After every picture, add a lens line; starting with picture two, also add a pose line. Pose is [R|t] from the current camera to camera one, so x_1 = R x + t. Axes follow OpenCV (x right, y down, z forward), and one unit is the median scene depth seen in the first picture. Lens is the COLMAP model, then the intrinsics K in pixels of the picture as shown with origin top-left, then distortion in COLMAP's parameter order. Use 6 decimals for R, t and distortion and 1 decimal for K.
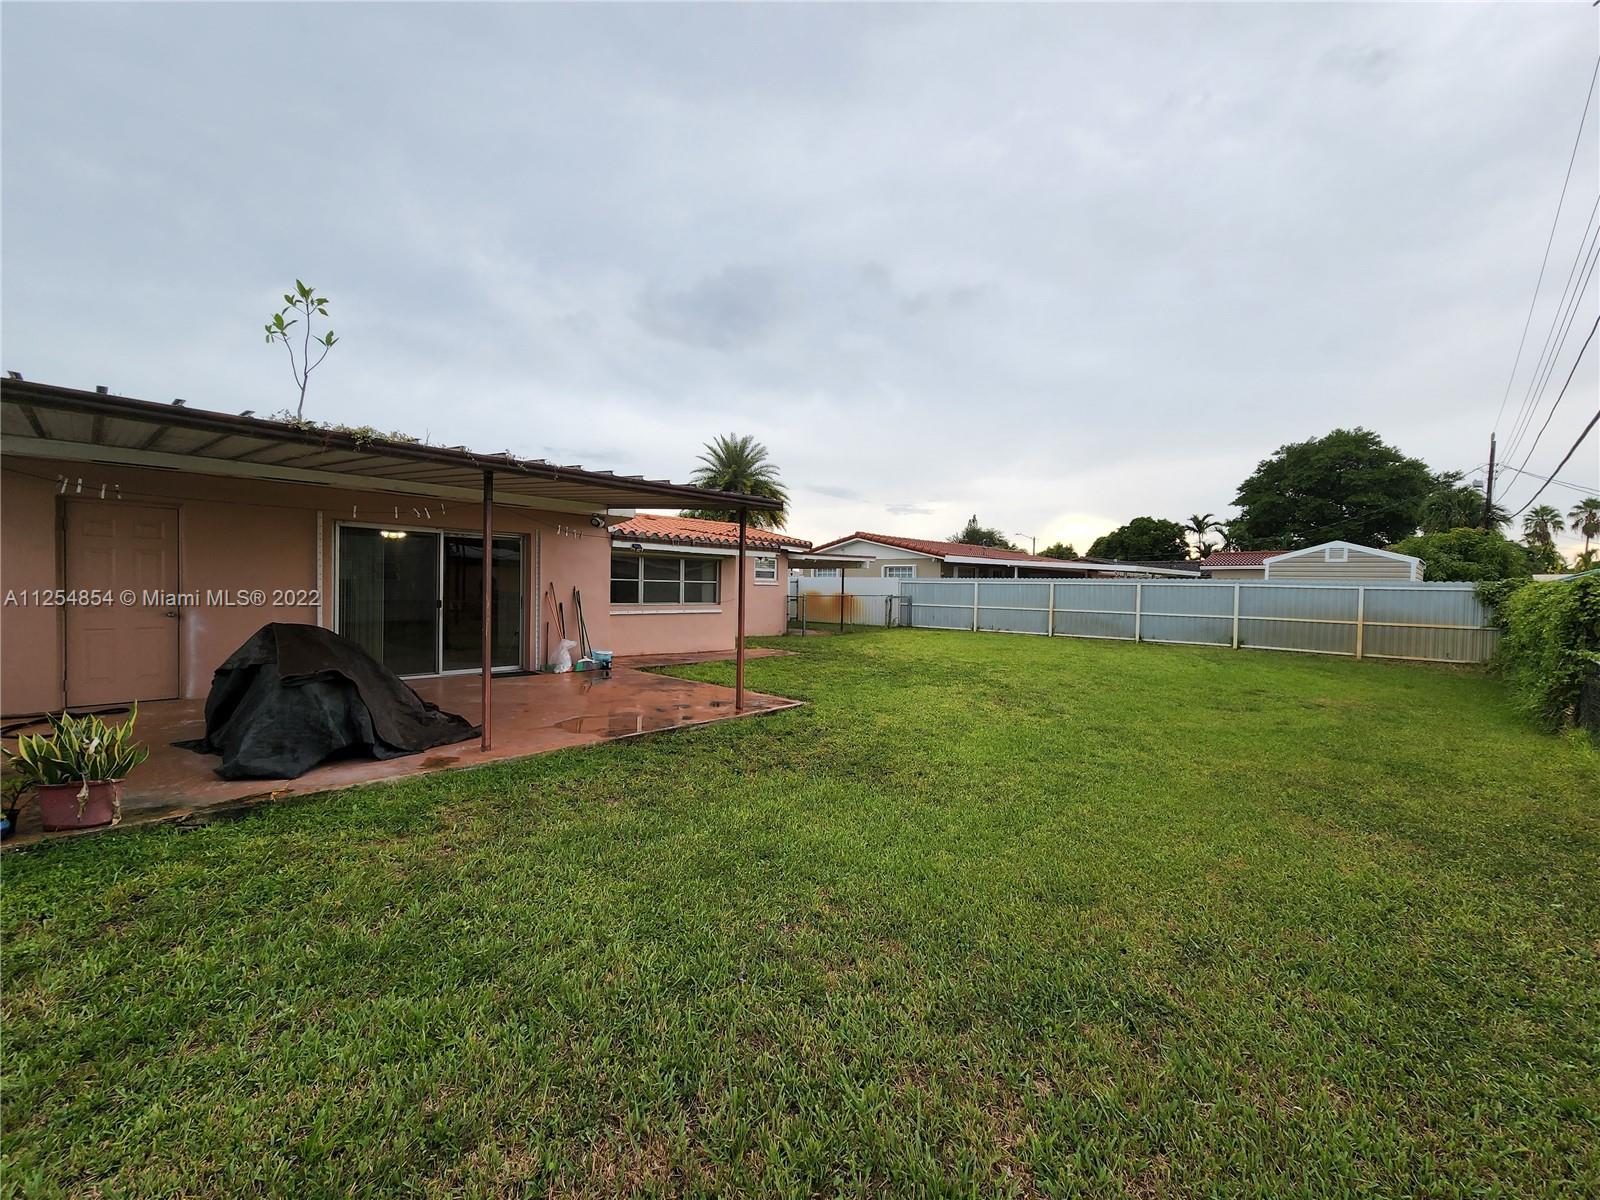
lens RADIAL K [[661.9, 0, 800.0], [0, 661.9, 600.0], [0, 0, 1]] dist [0.000288, 0.000443]
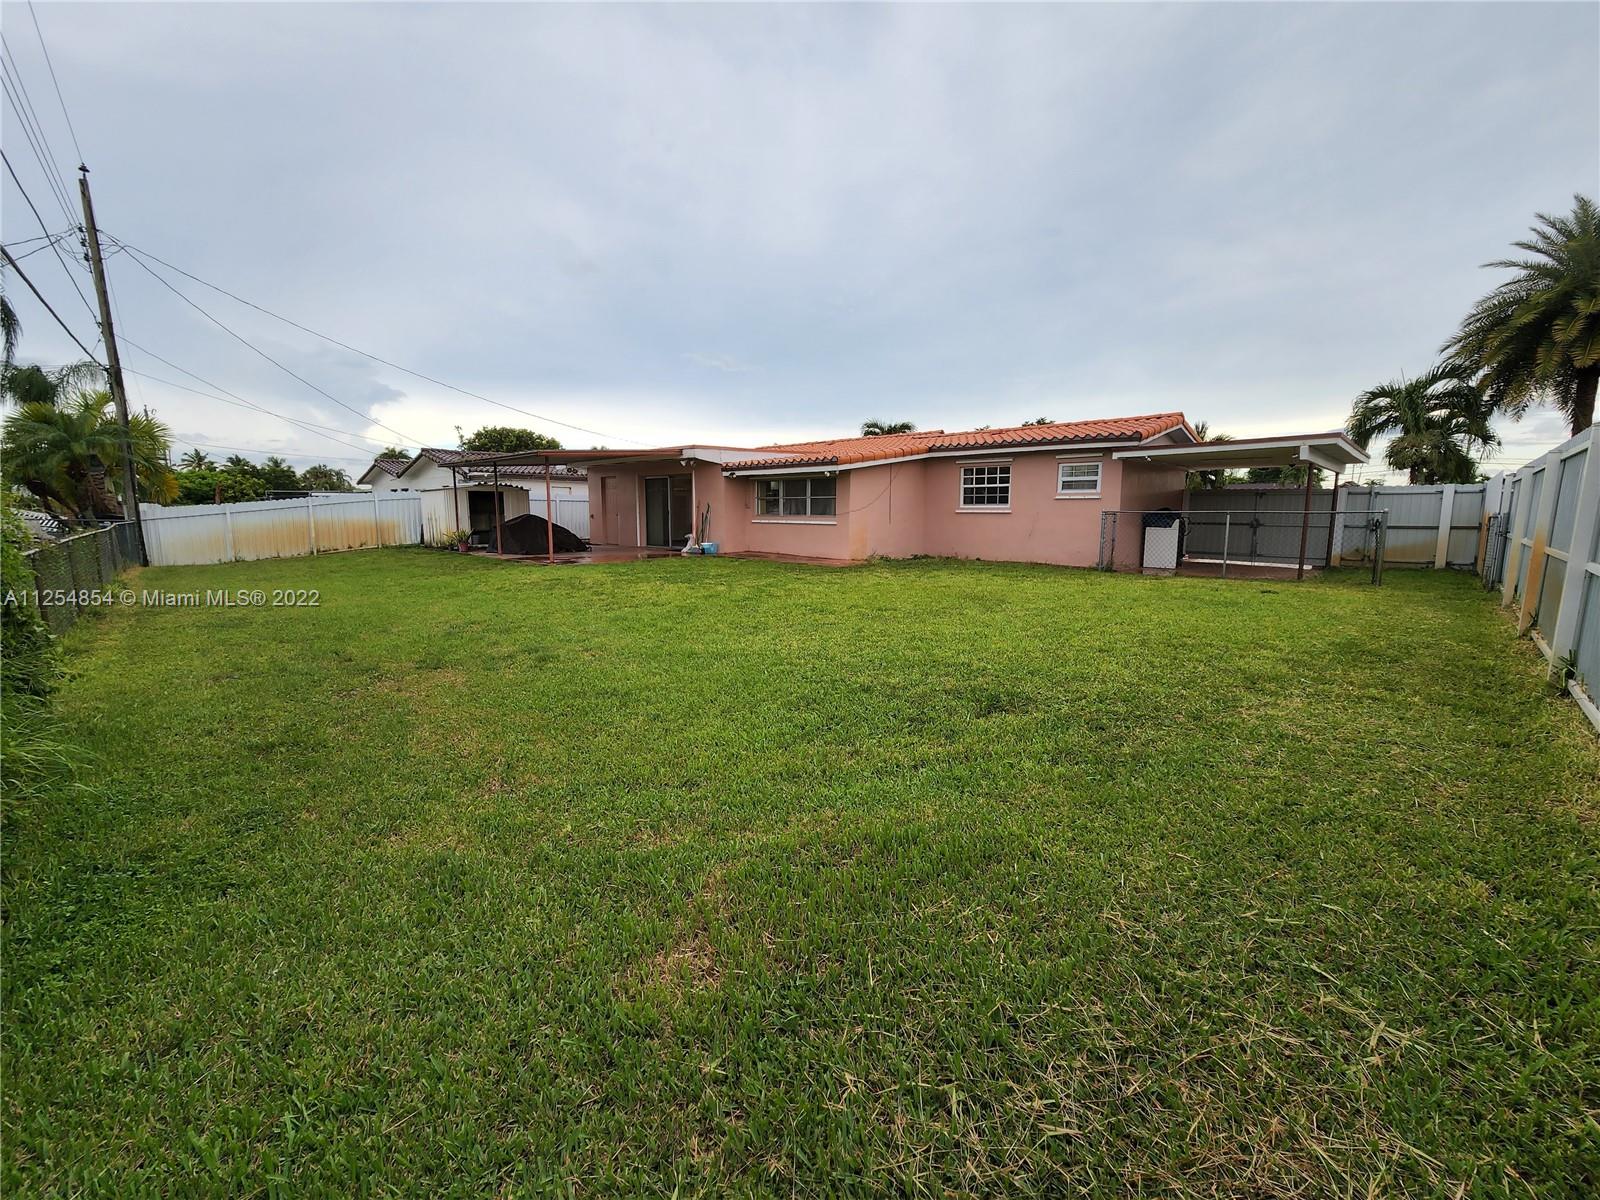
lens RADIAL K [[661.9, 0, 800.0], [0, 661.9, 600.0], [0, 0, 1]] dist [0.000288, 0.000443]
pose [[-0.064753, 0.116162, -0.991117, 0.688931], [-0.027026, 0.992633, 0.118105, 0.010518], [0.997535, 0.034434, -0.061137, 0.690388]]
